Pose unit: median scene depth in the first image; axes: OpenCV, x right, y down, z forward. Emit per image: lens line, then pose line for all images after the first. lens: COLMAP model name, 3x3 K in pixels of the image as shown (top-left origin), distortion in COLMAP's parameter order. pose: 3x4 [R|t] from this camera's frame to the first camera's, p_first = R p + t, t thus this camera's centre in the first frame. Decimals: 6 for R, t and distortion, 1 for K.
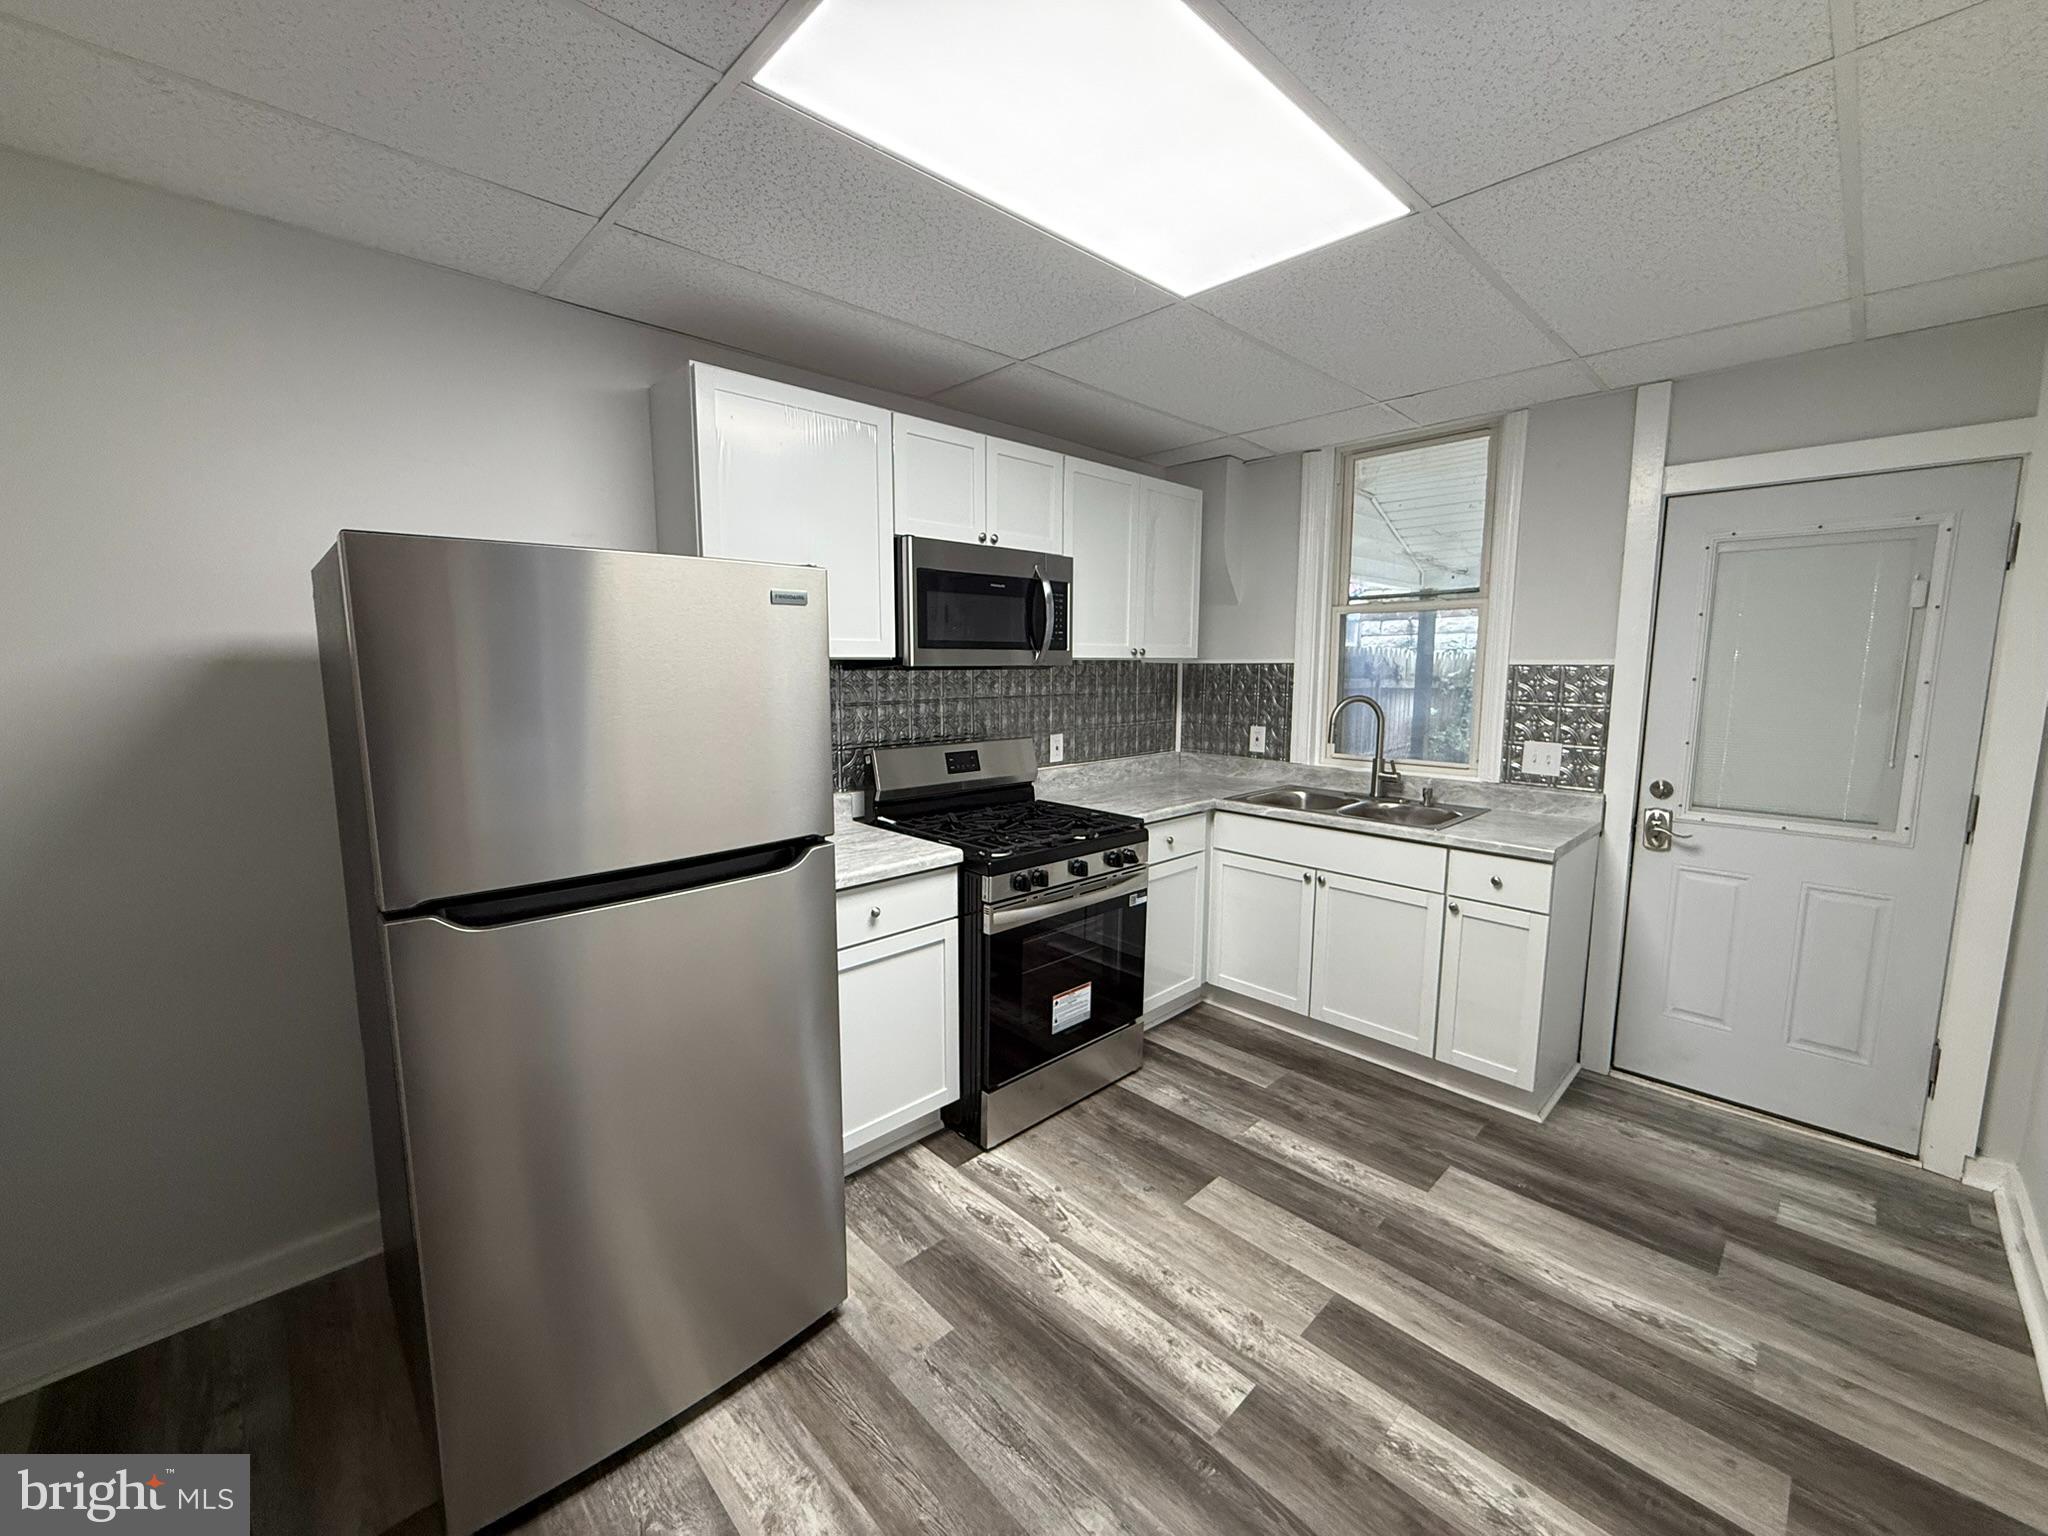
lens RADIAL K [[808.8, 0, 1024.2], [0, 808.8, 766.5], [0, 0, 1]] dist [-0.003085, -0.000162]
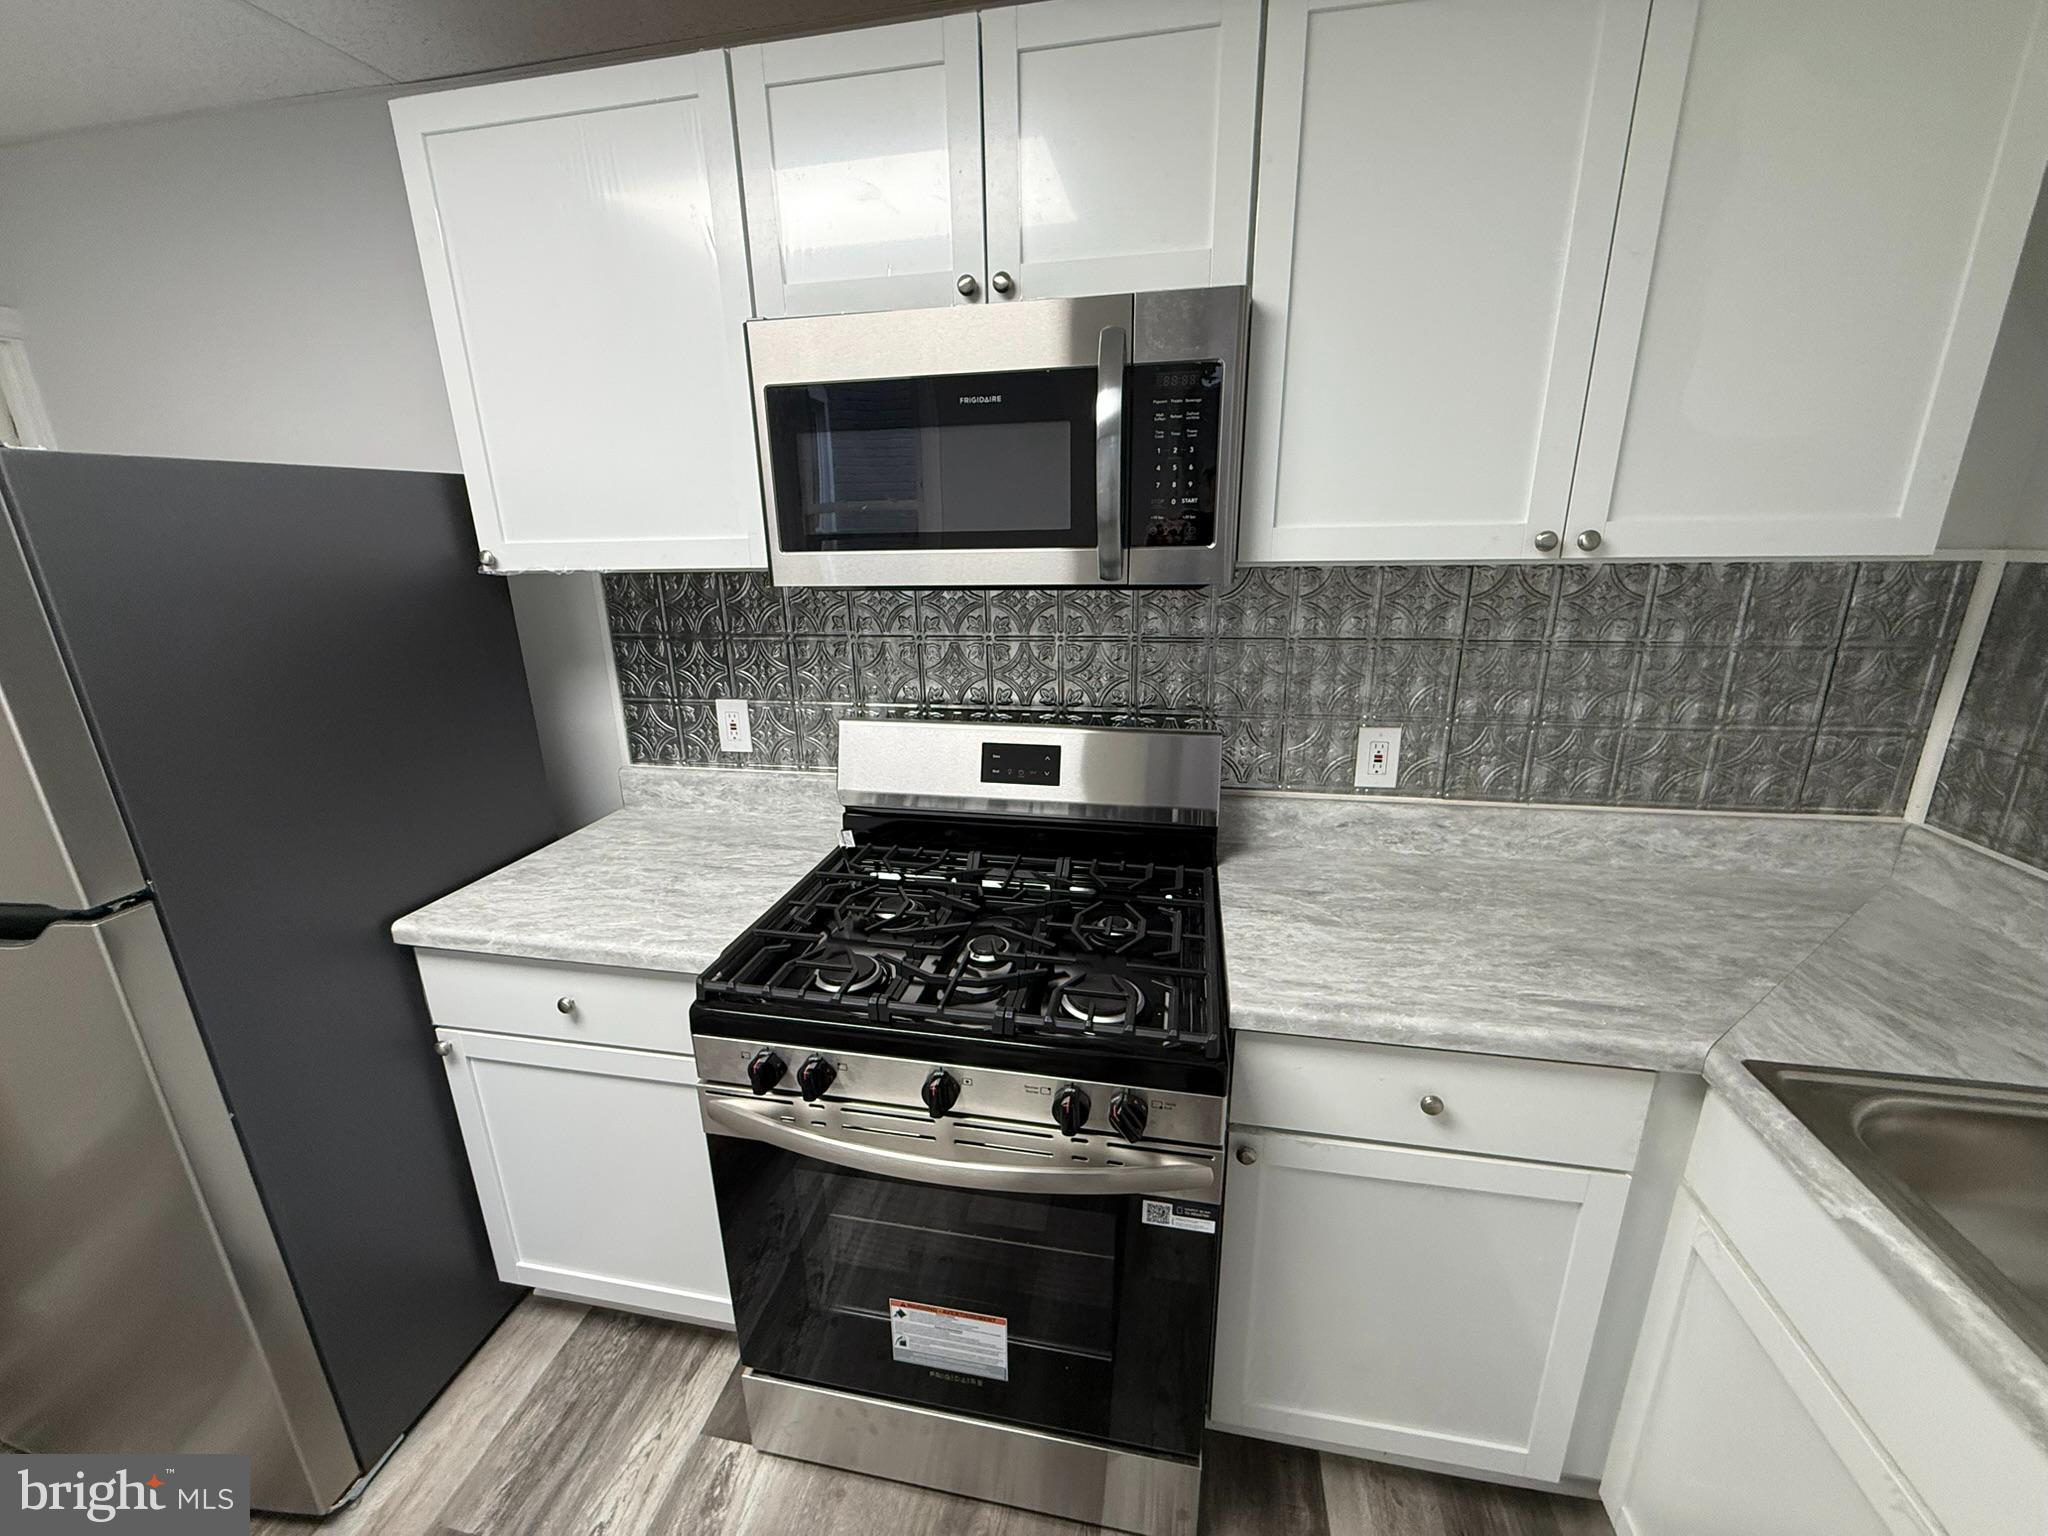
lens RADIAL K [[808.8, 0, 1023.6], [0, 808.8, 763.2], [0, 0, 1]] dist [-0.003085, -0.000162]
pose [[0.571678, 0.218879, -0.790744, 0.284785], [-0.085918, 0.974432, 0.207608, -0.096647], [0.815967, -0.050746, 0.575866, 0.585181]]
